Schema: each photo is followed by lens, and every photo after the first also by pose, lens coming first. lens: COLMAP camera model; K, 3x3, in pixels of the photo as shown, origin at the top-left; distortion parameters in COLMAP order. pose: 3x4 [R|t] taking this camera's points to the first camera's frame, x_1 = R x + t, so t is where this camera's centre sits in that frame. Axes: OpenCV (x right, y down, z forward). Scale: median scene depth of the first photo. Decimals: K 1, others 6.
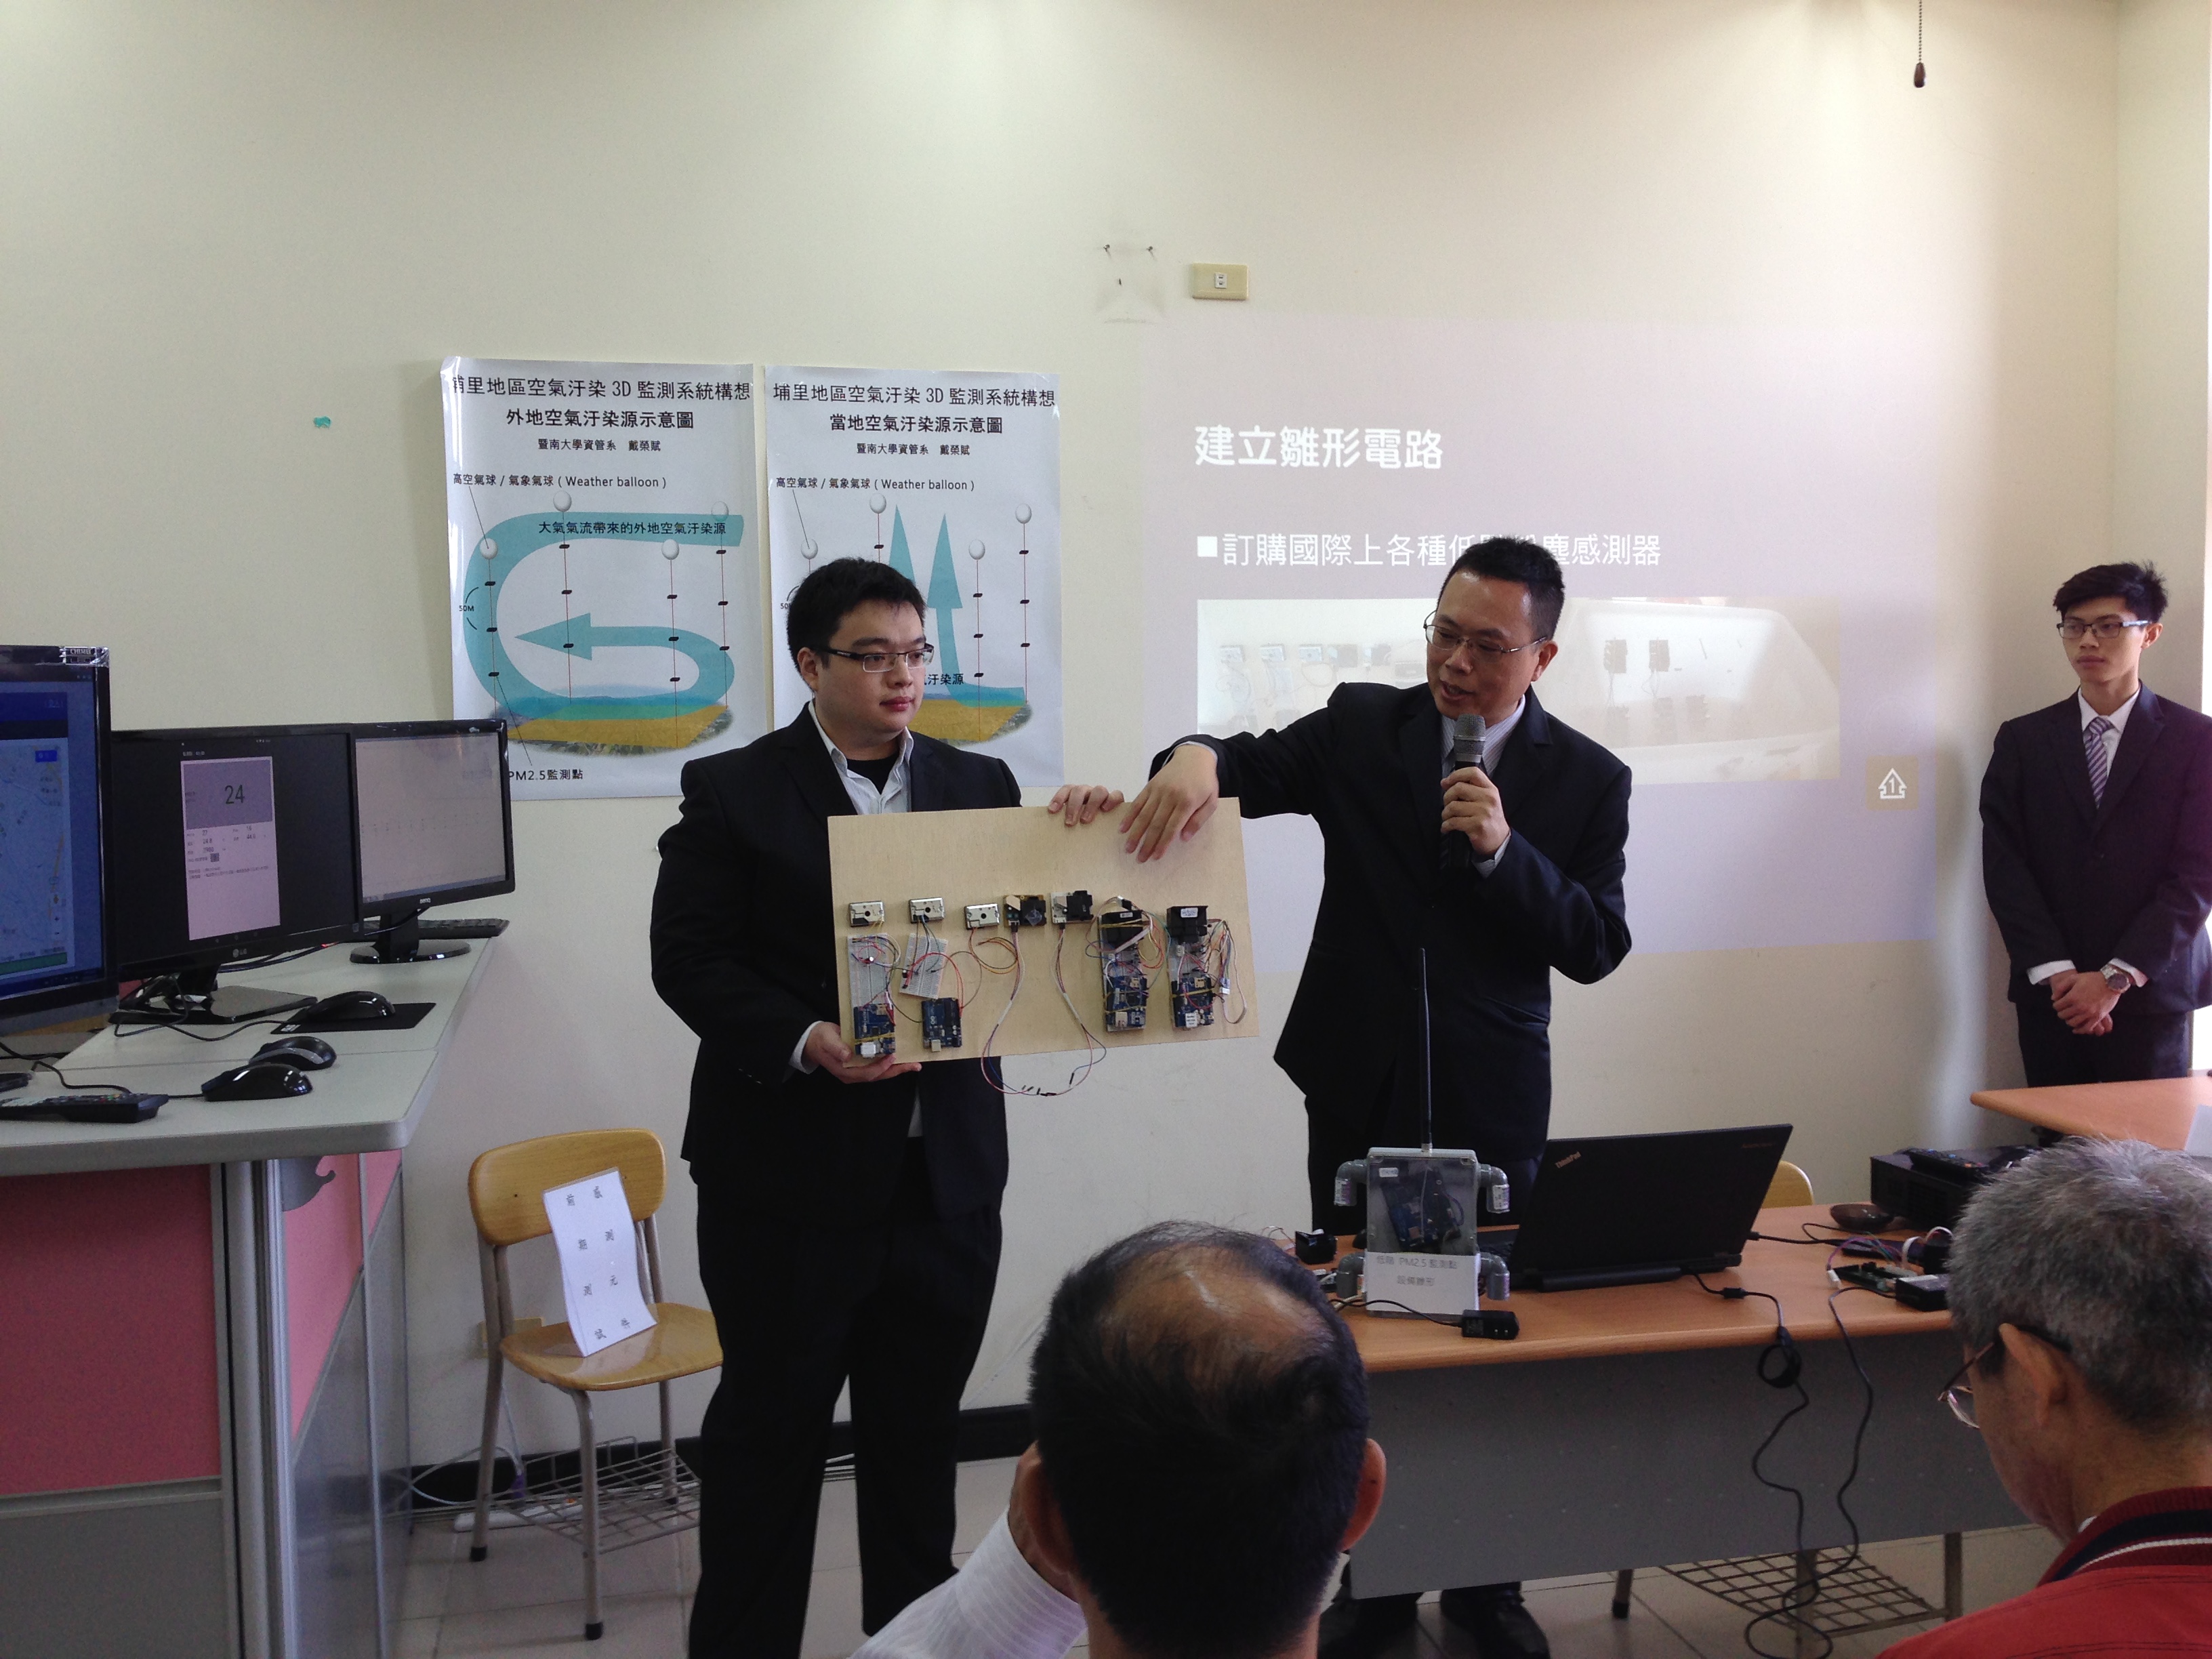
lens RADIAL K [[1977.6, 0, 1157.2], [0, 1977.6, 819.8], [0, 0, 1]] dist [0.063739, -0.100162]
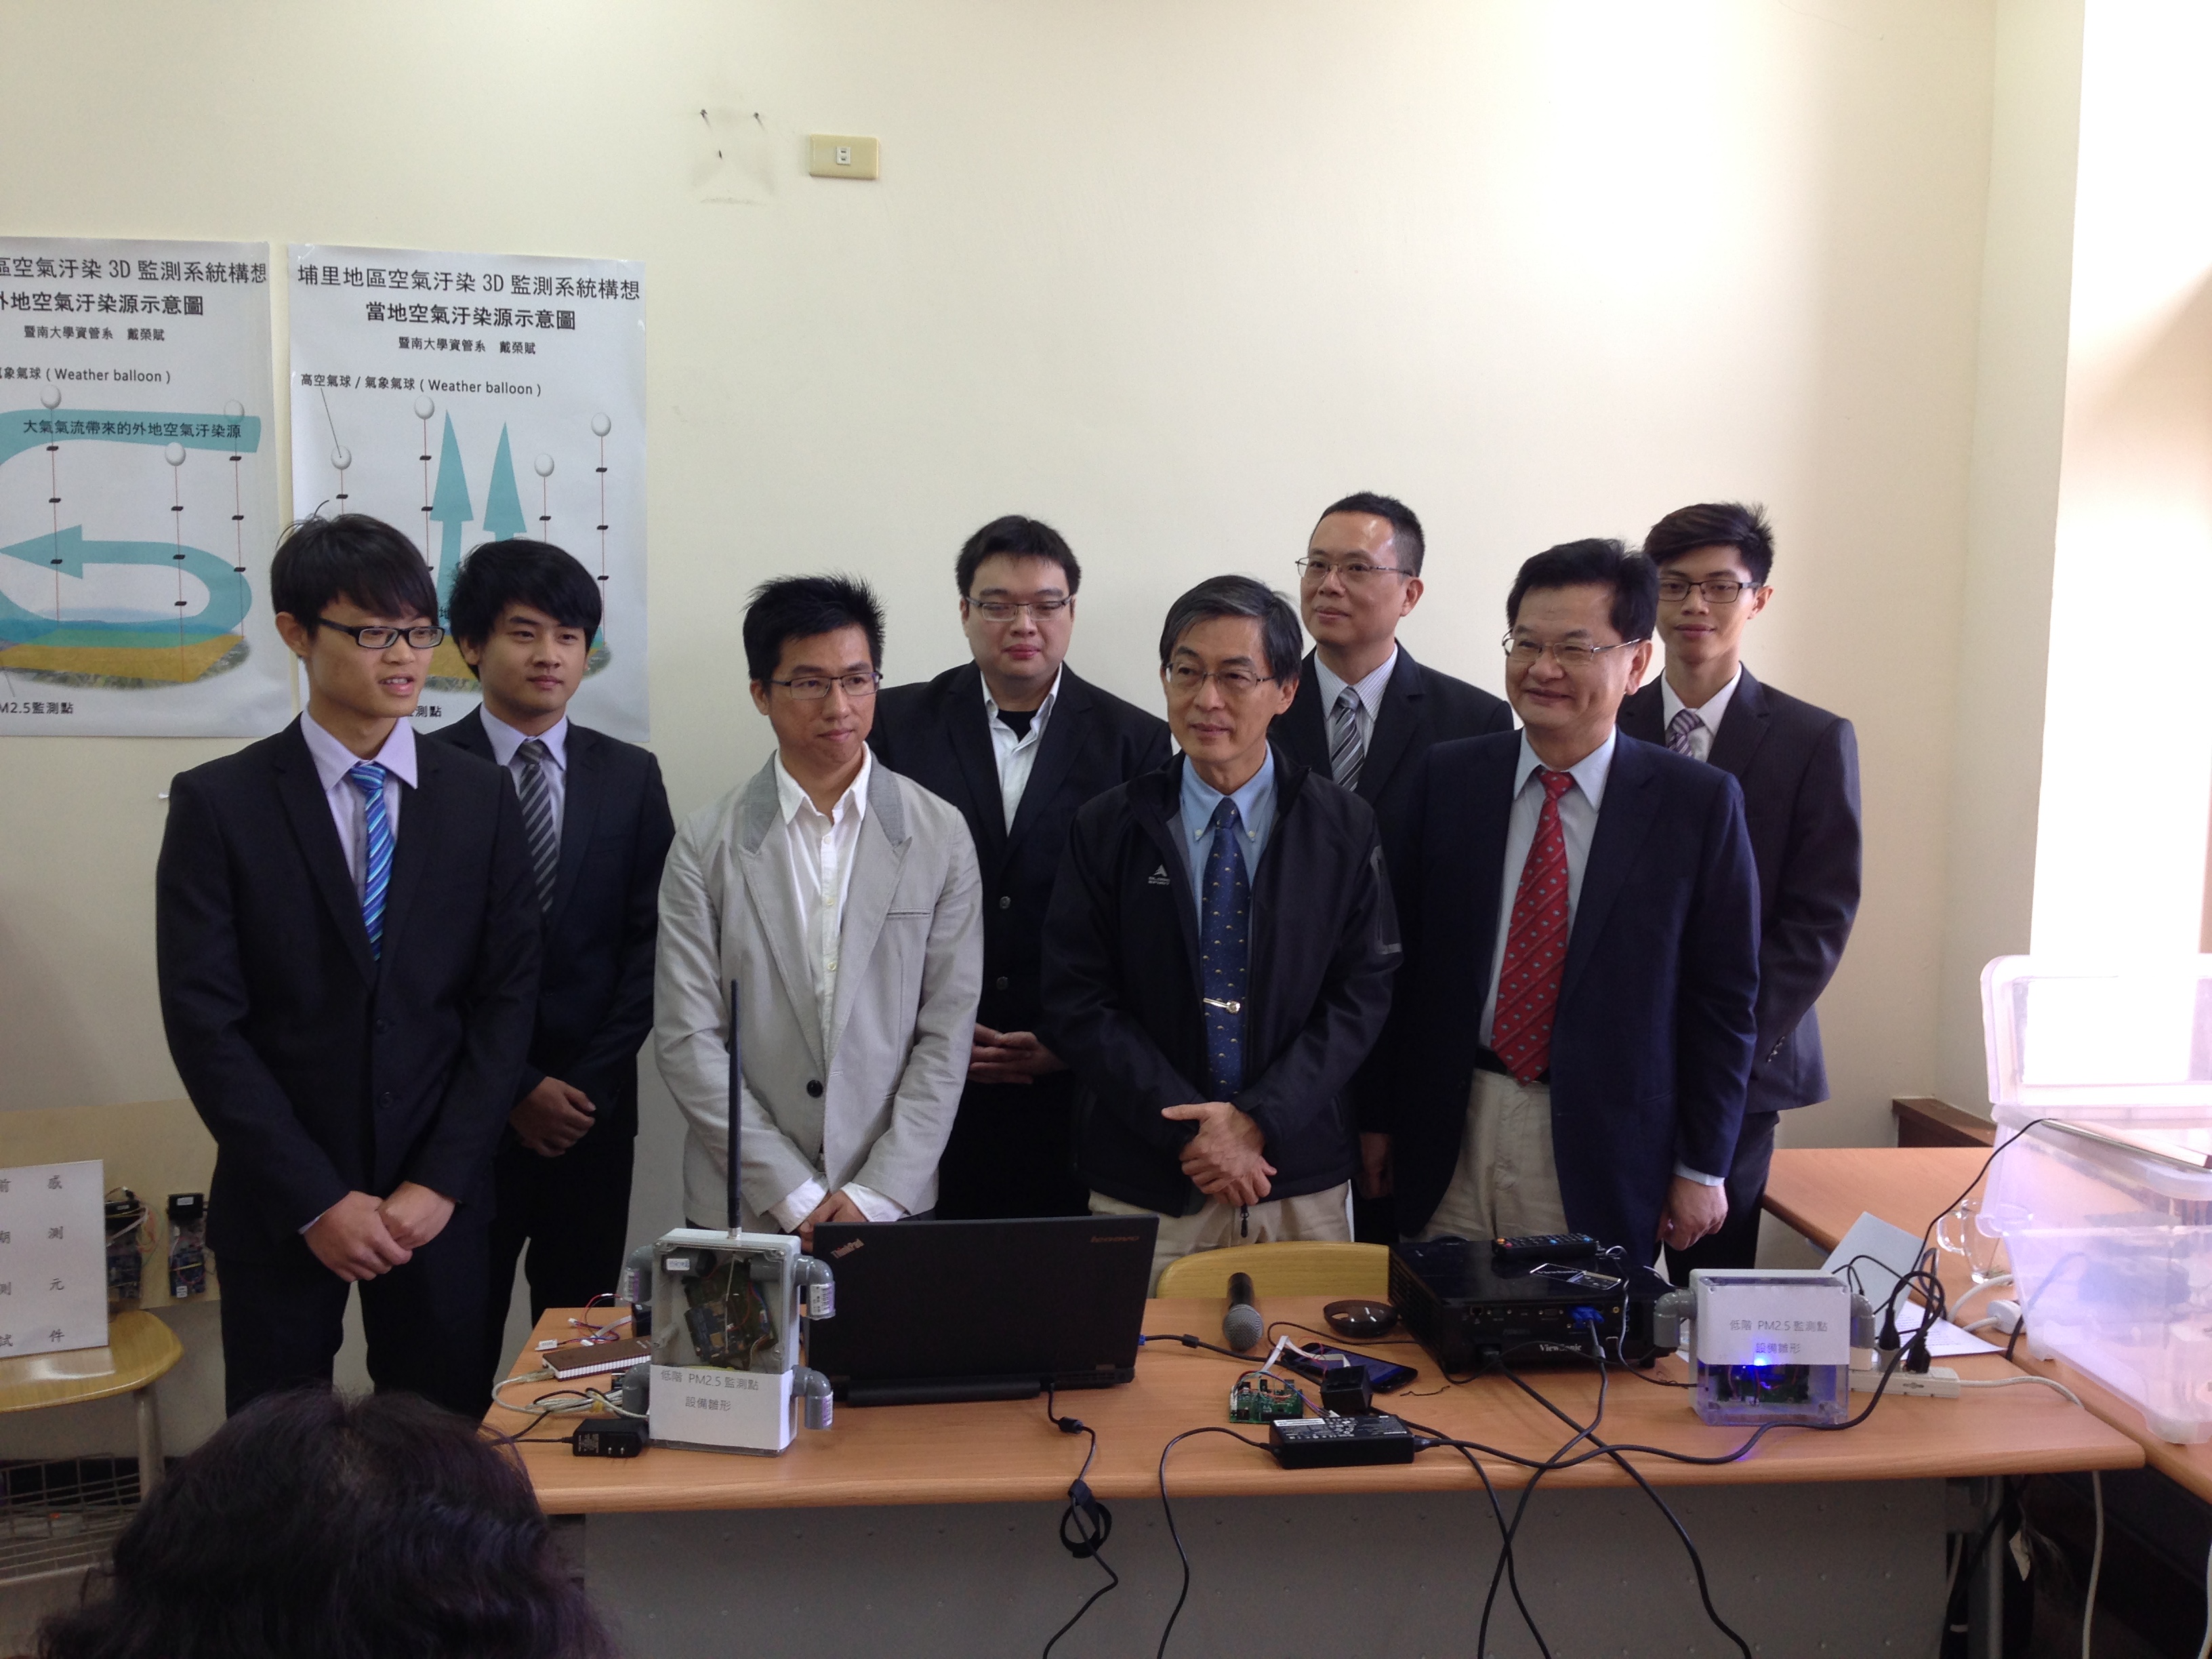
lens RADIAL K [[1977.6, 0, 1110.9], [0, 1977.6, 831.4], [0, 0, 1]] dist [0.063739, -0.100162]
pose [[0.996554, 0.037022, -0.074225, 0.236863], [-0.033516, 0.998288, 0.047931, -0.025951], [0.075872, -0.045279, 0.996089, 0.144652]]
